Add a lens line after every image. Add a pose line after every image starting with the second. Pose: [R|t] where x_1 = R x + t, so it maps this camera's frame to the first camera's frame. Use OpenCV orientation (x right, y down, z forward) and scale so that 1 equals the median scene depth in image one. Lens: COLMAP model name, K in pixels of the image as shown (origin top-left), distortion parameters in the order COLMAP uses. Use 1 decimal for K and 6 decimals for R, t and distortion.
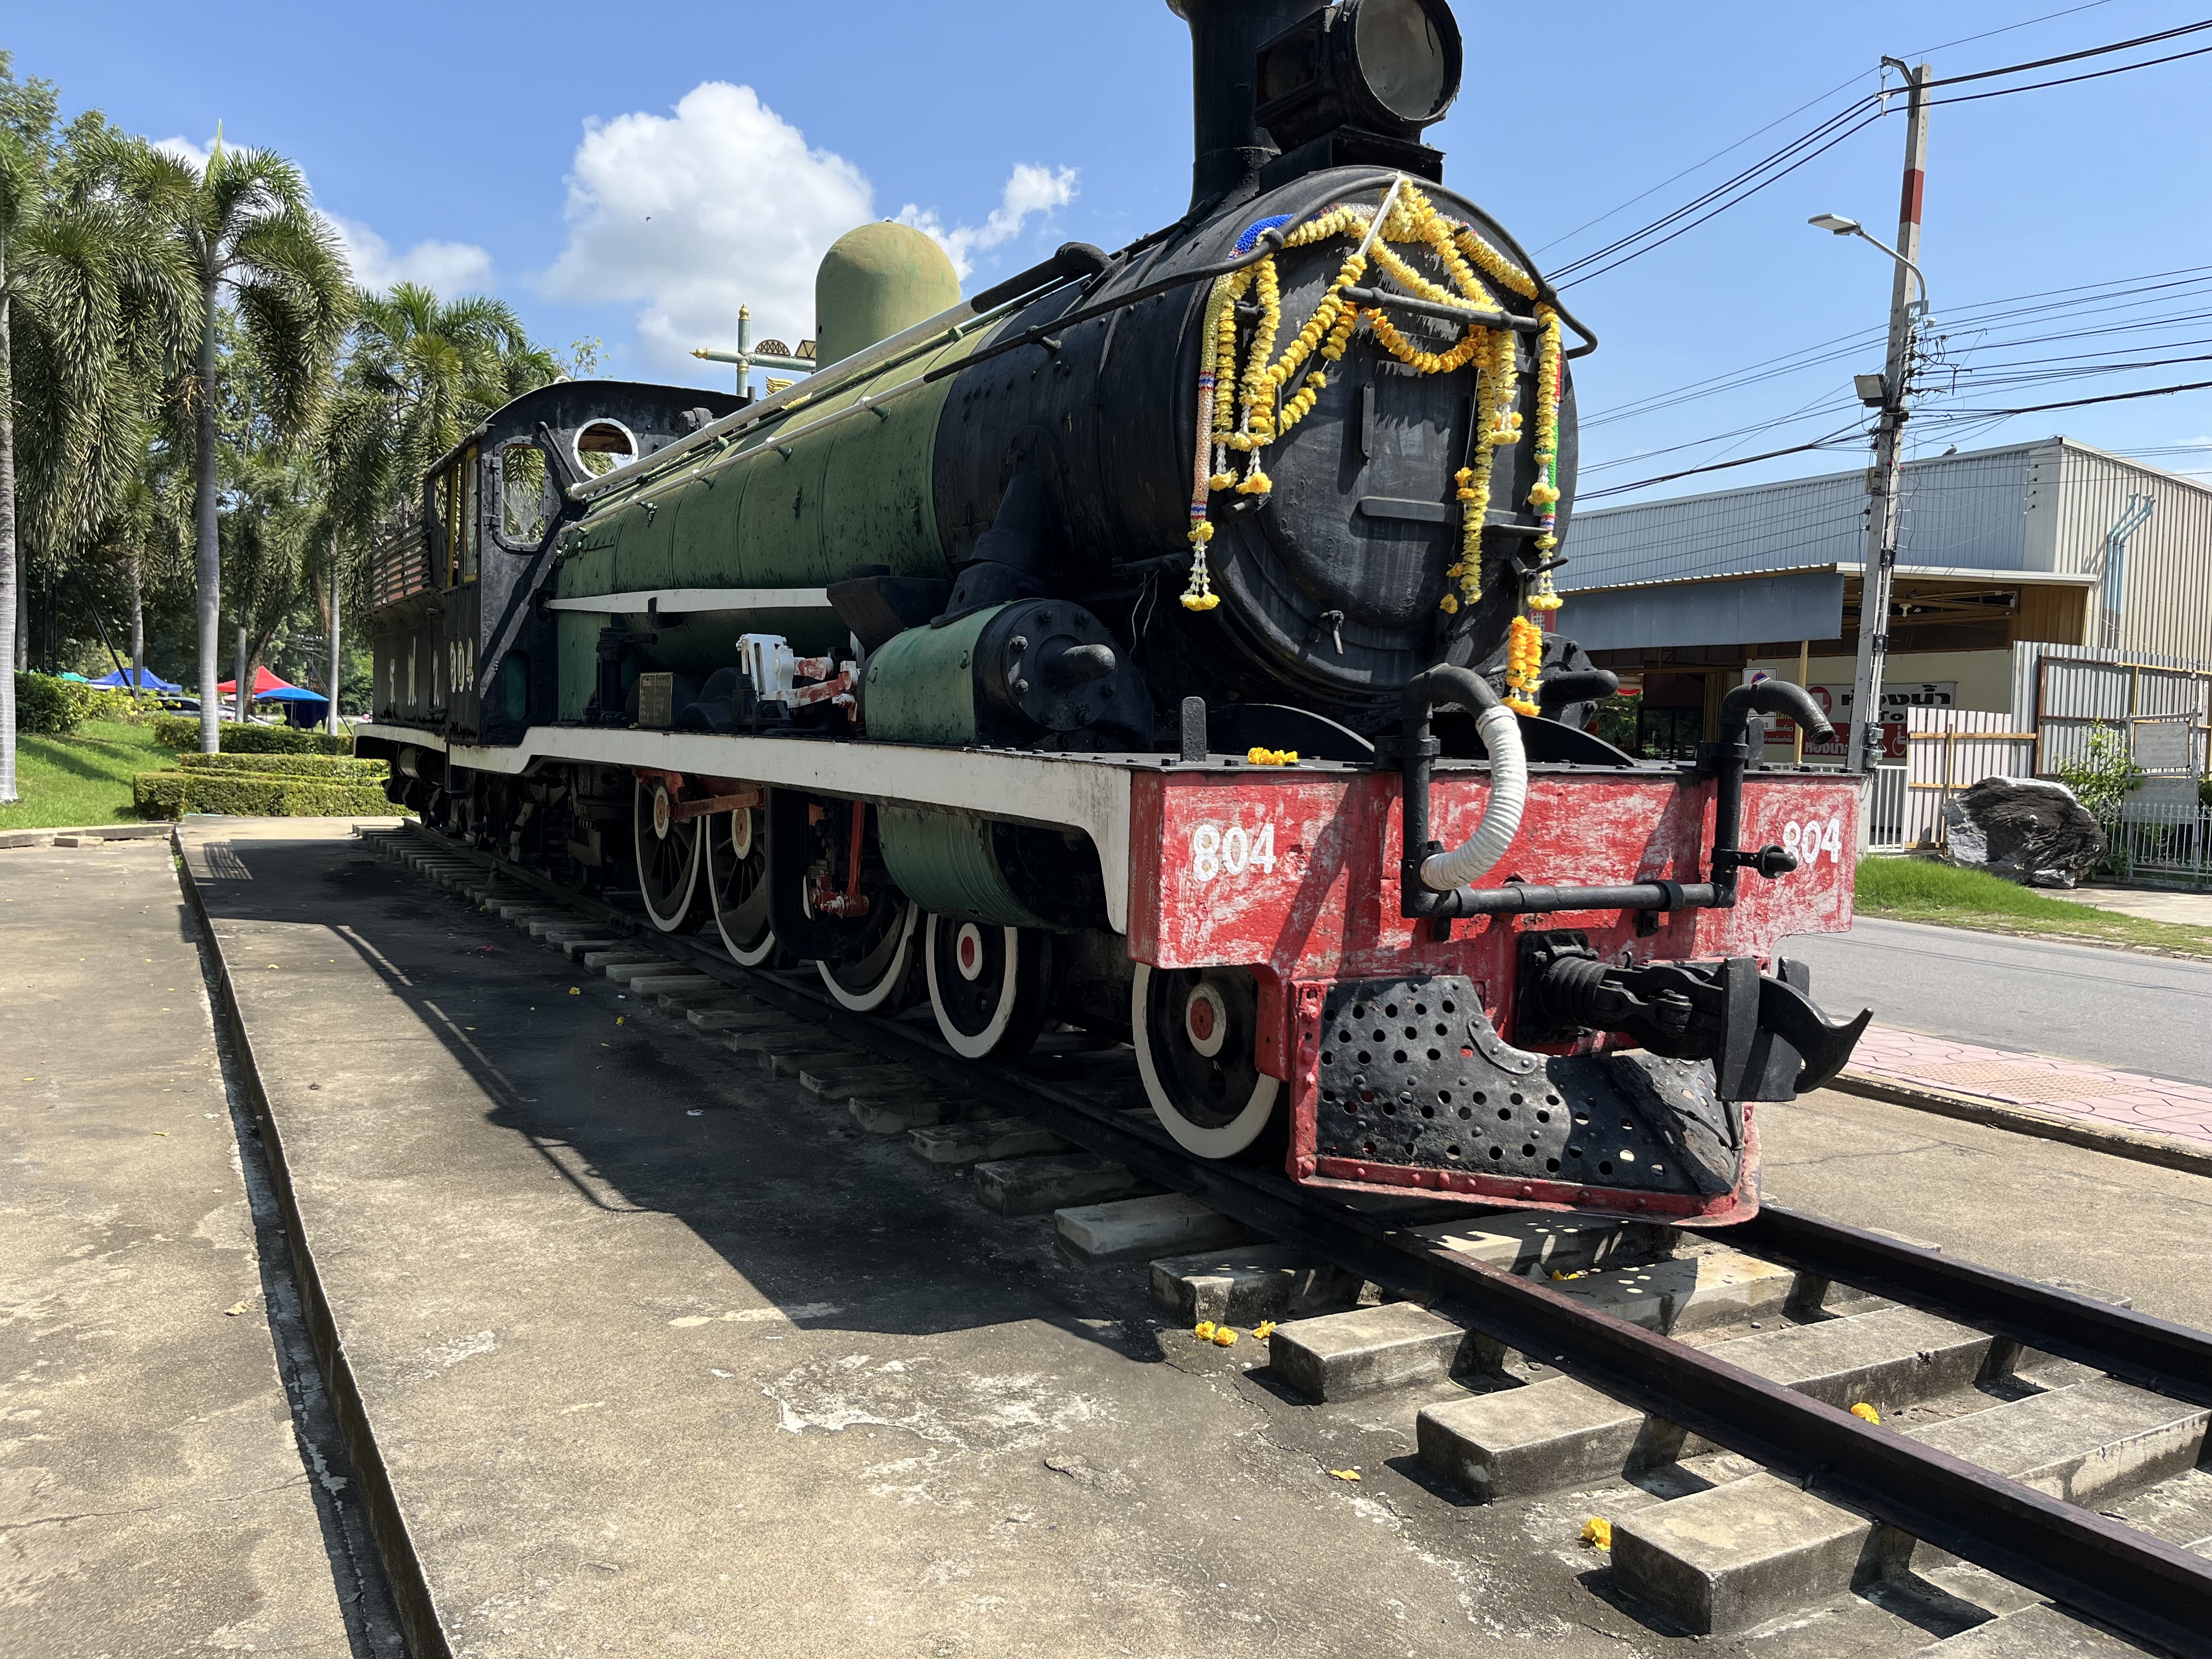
lens RADIAL K [[1751.6, 0, 1116.9], [0, 1751.6, 827.8], [0, 0, 1]] dist [0.022112, -0.040666]
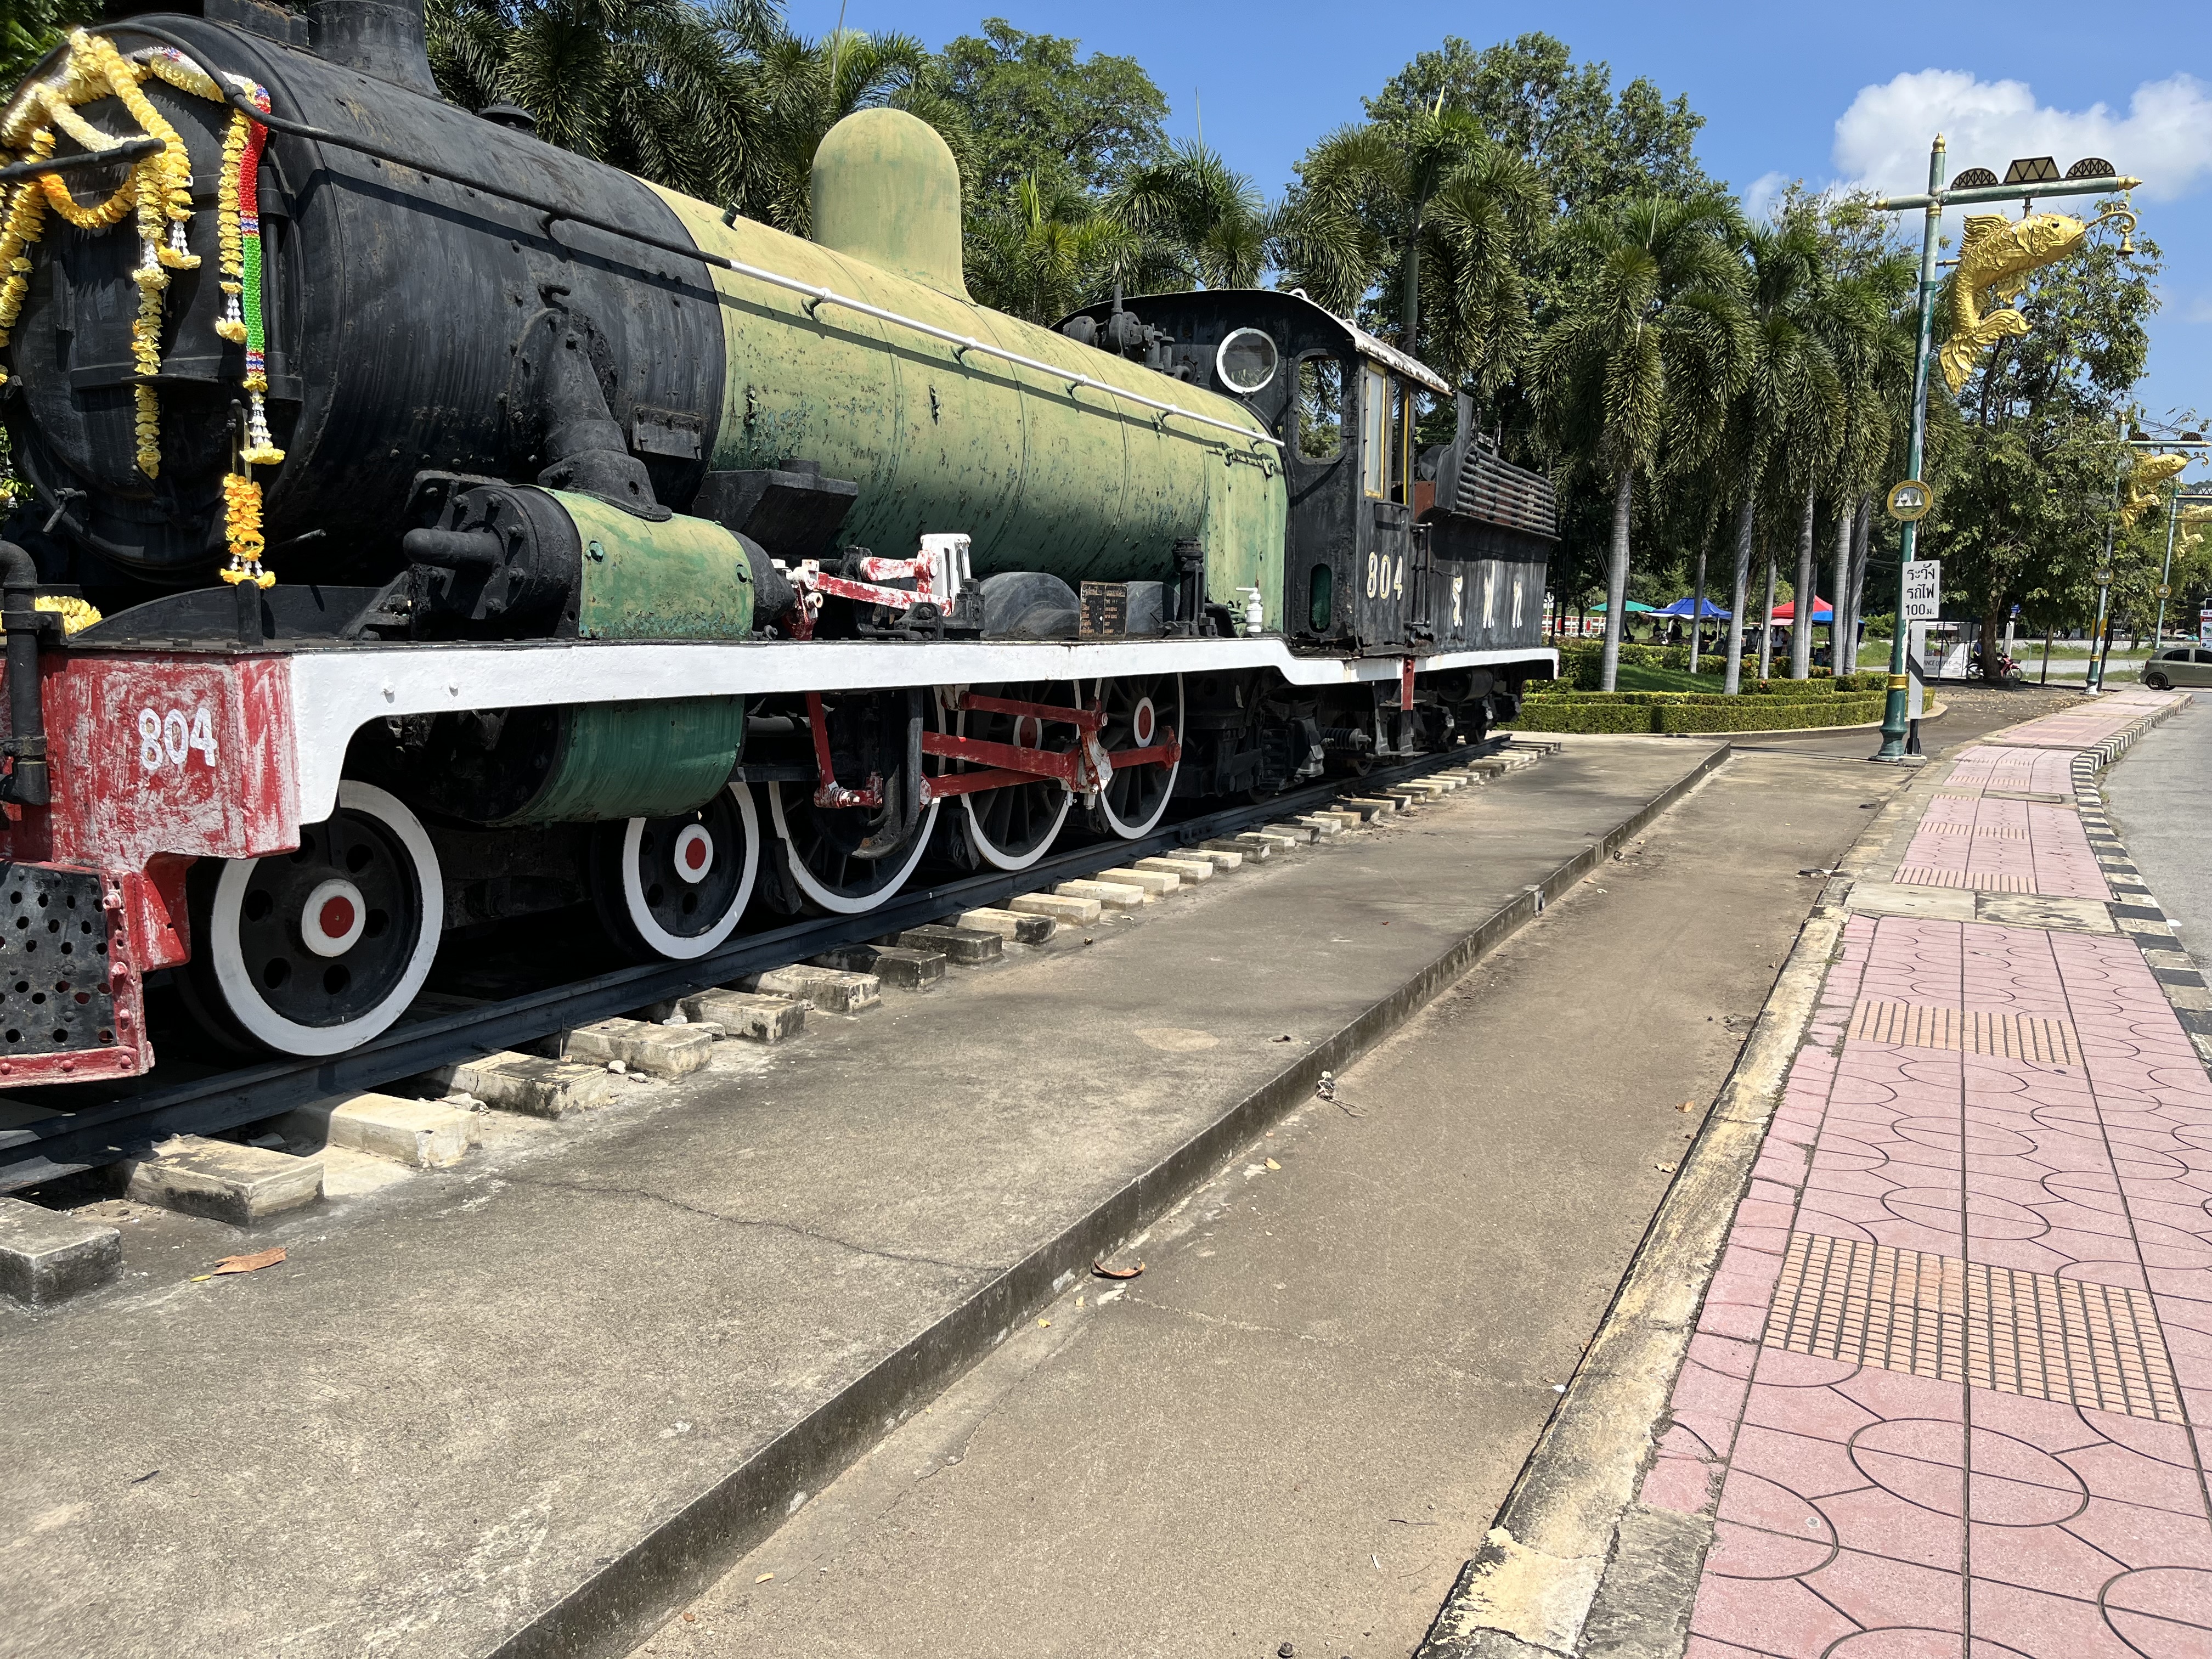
lens RADIAL K [[1751.6, 0, 1103.2], [0, 1751.6, 837.6], [0, 0, 1]] dist [0.022112, -0.040666]
pose [[0.571023, 0.079267, -0.817098, 0.446006], [-0.040924, 0.996838, 0.068105, -0.006058], [0.819913, -0.005451, 0.572462, 0.311564]]
